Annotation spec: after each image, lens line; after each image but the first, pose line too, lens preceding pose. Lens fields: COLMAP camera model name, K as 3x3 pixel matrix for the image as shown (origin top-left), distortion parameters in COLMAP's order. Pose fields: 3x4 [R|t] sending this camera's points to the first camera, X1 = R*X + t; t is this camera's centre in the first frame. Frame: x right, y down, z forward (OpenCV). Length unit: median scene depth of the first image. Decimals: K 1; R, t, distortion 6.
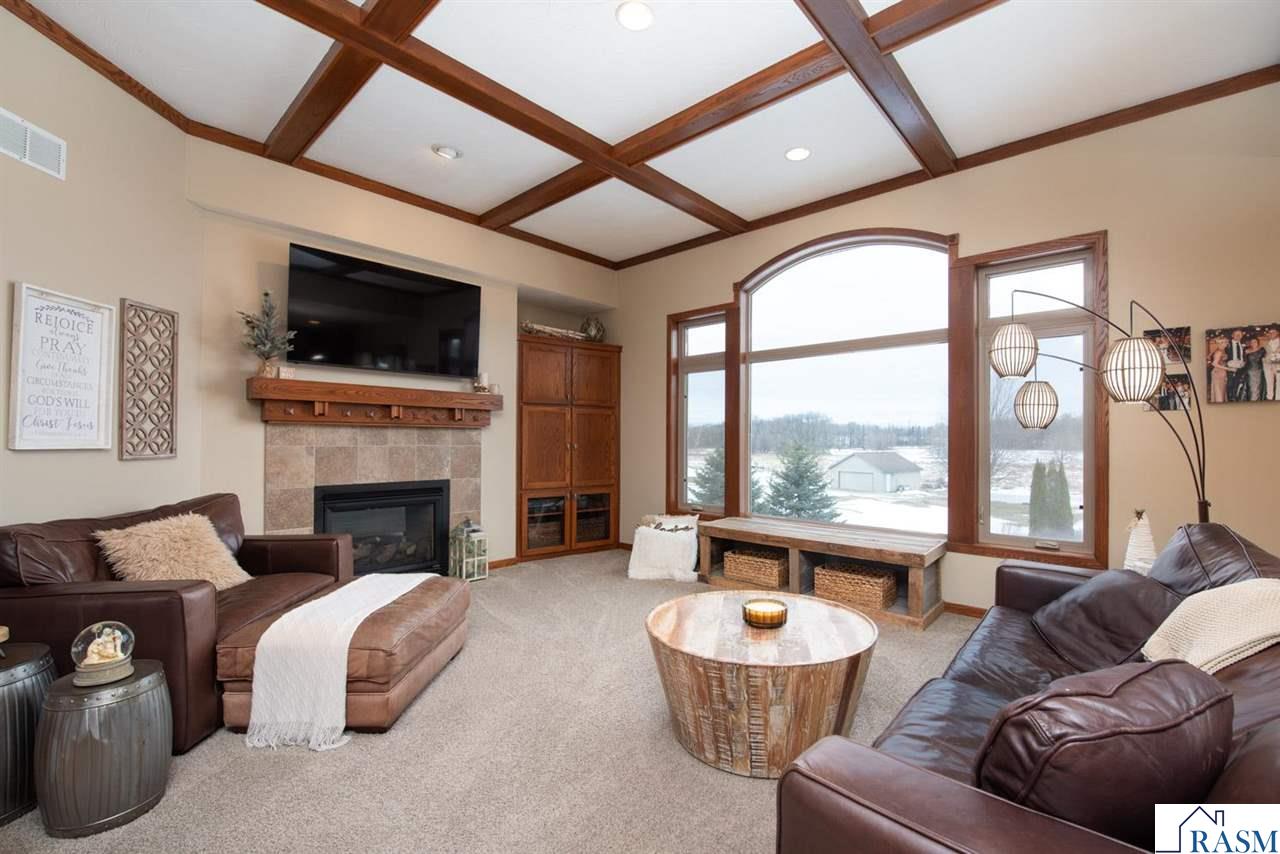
lens RADIAL K [[539.7, 0, 639.6], [0, 539.7, 442.8], [0, 0, 1]] dist [-0.001303, -0.000129]
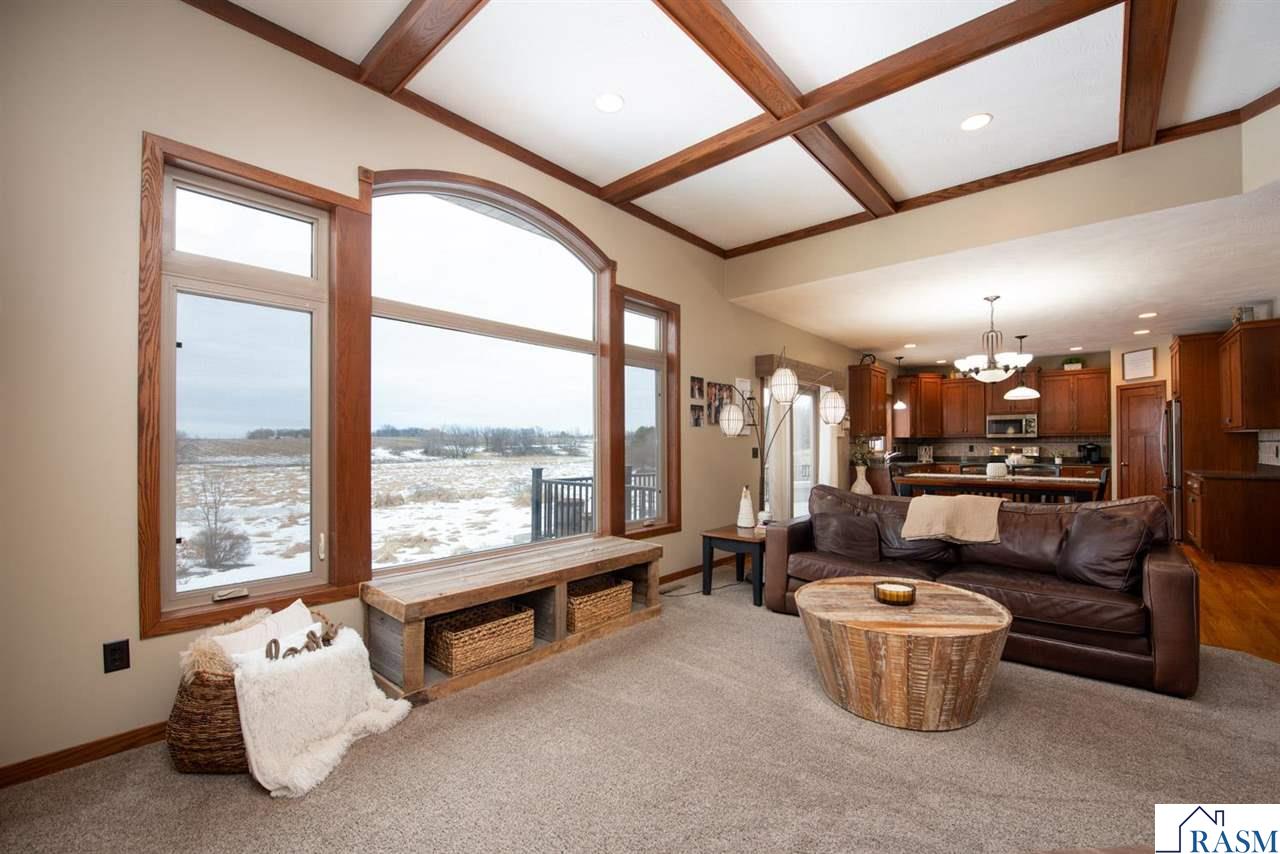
lens RADIAL K [[539.7, 0, 639.6], [0, 539.7, 442.8], [0, 0, 1]] dist [-0.001303, -0.000129]
pose [[-0.020236, 0.007800, 0.999765, -0.553249], [0.008290, 0.999936, -0.007634, 0.000247], [-0.999761, 0.008134, -0.020299, 1.011639]]
